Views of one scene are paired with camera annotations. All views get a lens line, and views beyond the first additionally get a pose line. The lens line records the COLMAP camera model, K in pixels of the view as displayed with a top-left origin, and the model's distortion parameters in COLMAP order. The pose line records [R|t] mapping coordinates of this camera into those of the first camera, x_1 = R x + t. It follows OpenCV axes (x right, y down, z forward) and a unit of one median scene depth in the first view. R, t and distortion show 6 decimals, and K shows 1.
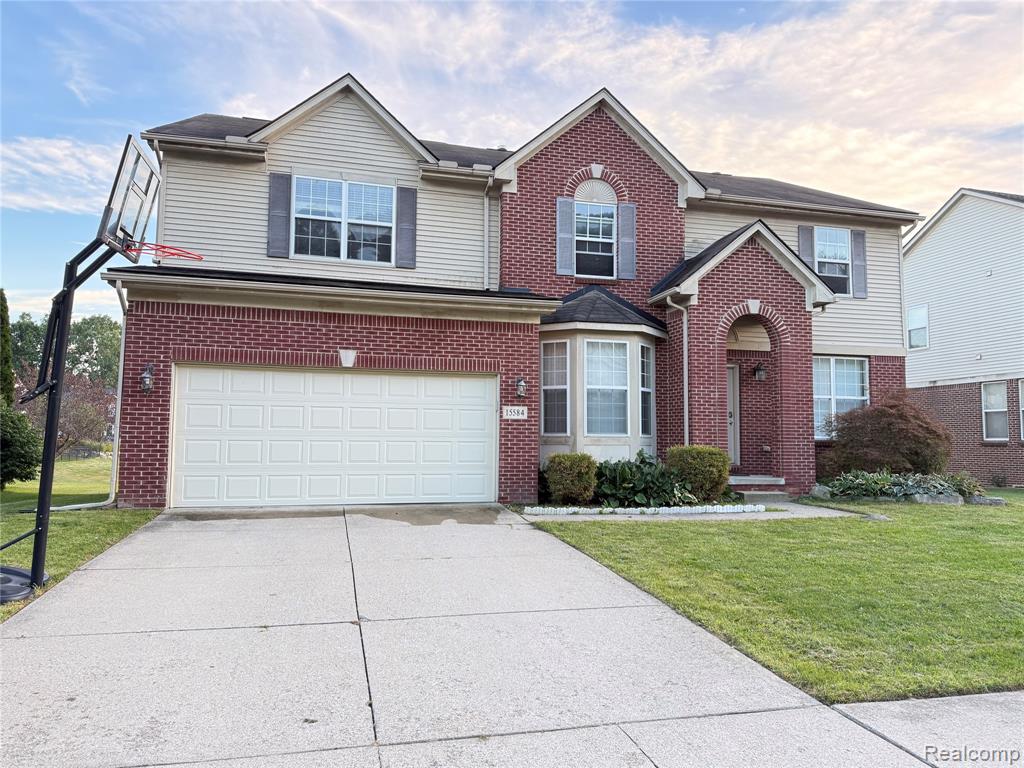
lens RADIAL K [[710.5, 0, 512.0], [0, 710.5, 384.0], [0, 0, 1]] dist [0.148259, -0.242891]
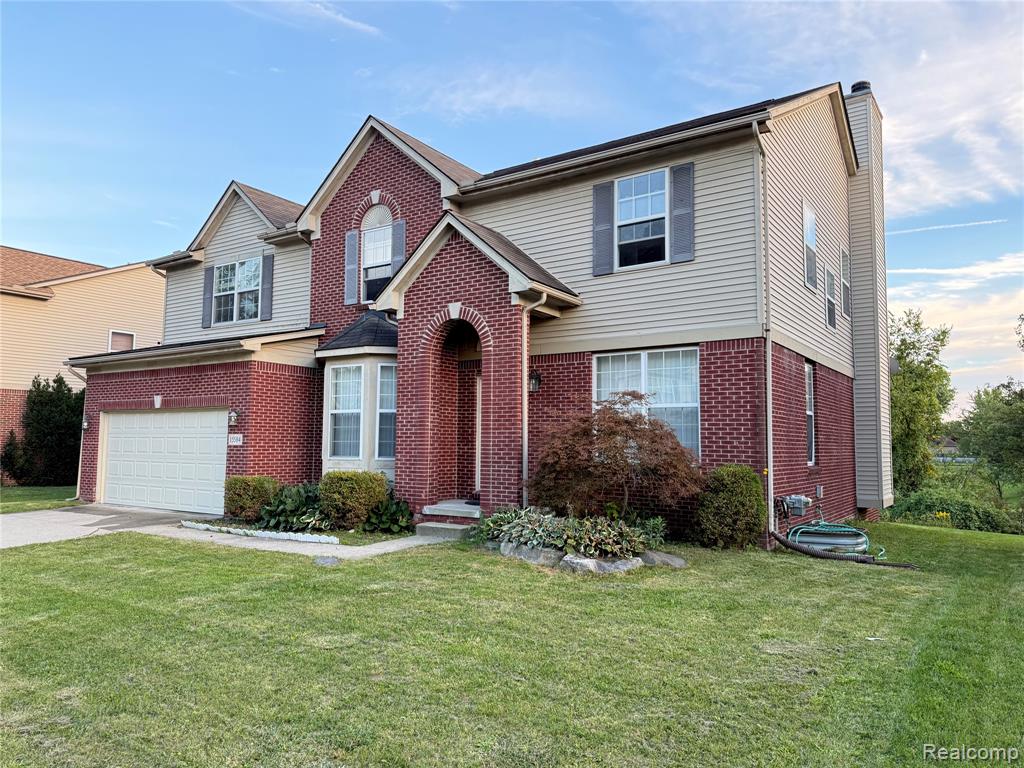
lens RADIAL K [[710.5, 0, 512.0], [0, 710.5, 384.0], [0, 0, 1]] dist [0.148259, -0.242891]
pose [[0.658589, -0.066610, -0.749549, 1.040058], [0.057415, 0.997619, -0.038208, 0.018086], [0.750309, -0.017872, 0.660846, 0.492752]]
